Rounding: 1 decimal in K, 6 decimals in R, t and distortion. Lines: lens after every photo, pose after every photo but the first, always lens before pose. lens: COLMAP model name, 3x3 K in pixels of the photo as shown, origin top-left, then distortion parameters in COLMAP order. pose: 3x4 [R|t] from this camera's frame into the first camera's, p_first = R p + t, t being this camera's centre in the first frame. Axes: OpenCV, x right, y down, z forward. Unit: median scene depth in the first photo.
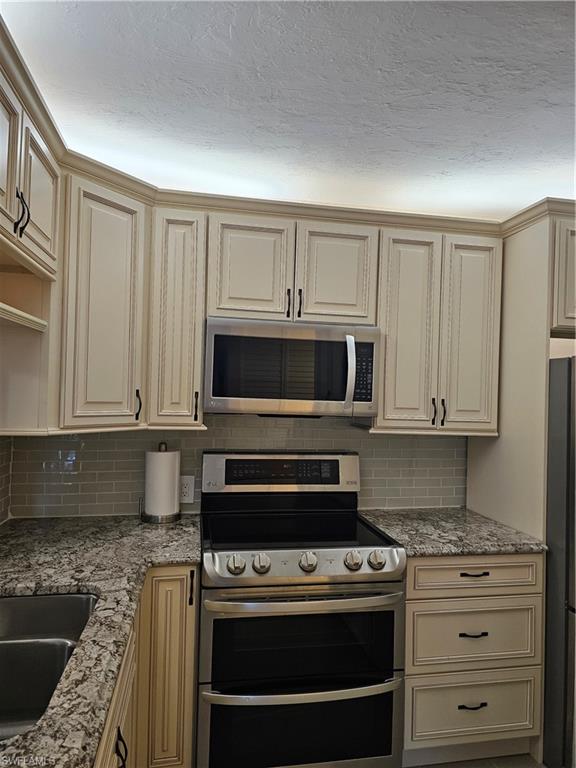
lens RADIAL K [[513.3, 0, 287.0], [0, 513.3, 385.8], [0, 0, 1]] dist [0.045060, -0.047364]
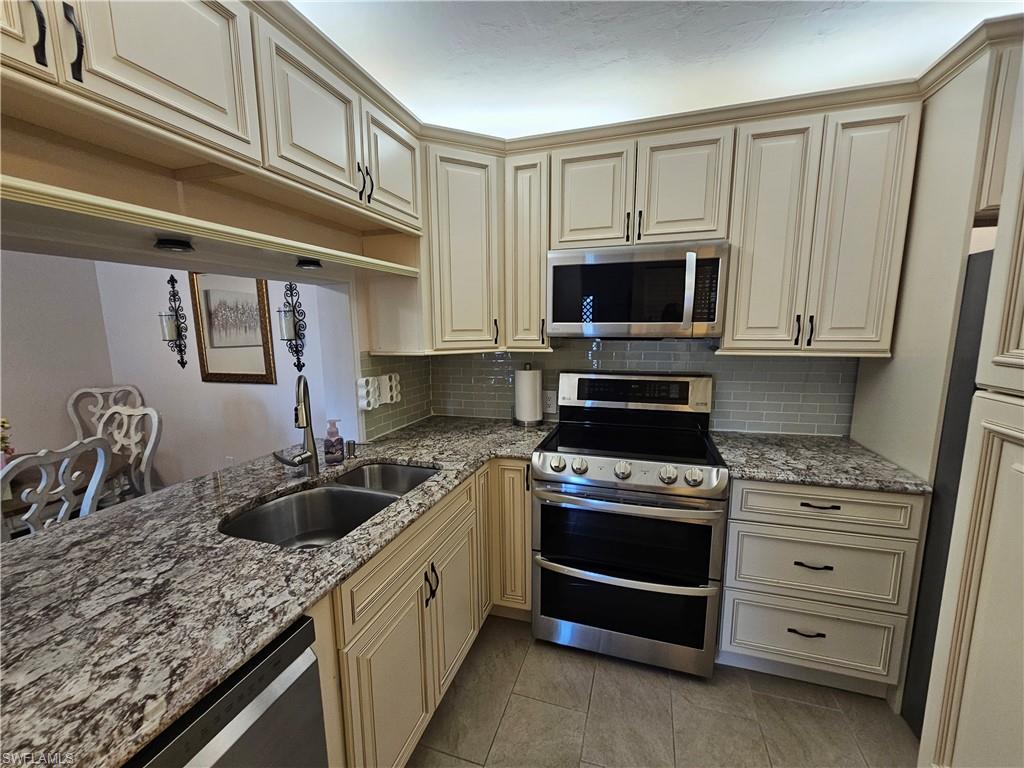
lens RADIAL K [[421.5, 0, 510.2], [0, 421.5, 393.2], [0, 0, 1]] dist [-0.003572, -0.002402]
pose [[0.874358, 0.038727, -0.483735, 0.229795], [0.041411, 0.987220, 0.153886, 0.028071], [0.483512, -0.154584, 0.861580, 0.119788]]
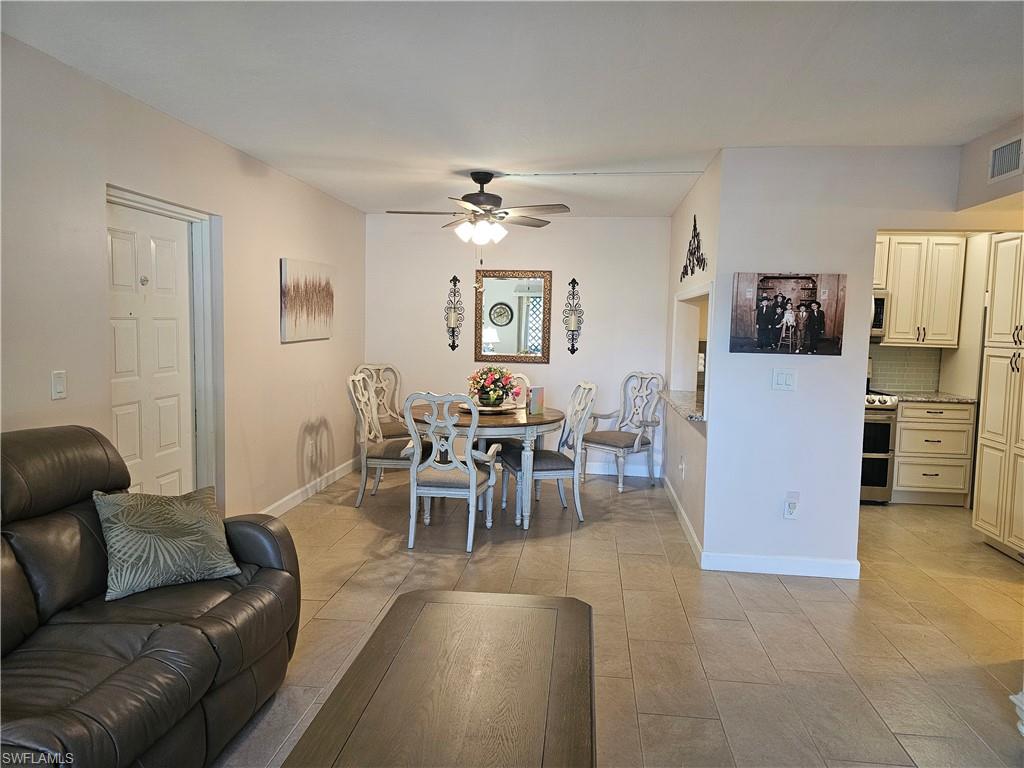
lens RADIAL K [[684.4, 0, 518.0], [0, 684.4, 374.6], [0, 0, 1]] dist [0.045060, -0.047364]
pose [[0.958159, 0.018775, -0.285621, -0.436002], [0.007520, 0.995851, 0.090687, -0.047374], [0.286139, -0.089040, 0.954042, -2.046603]]
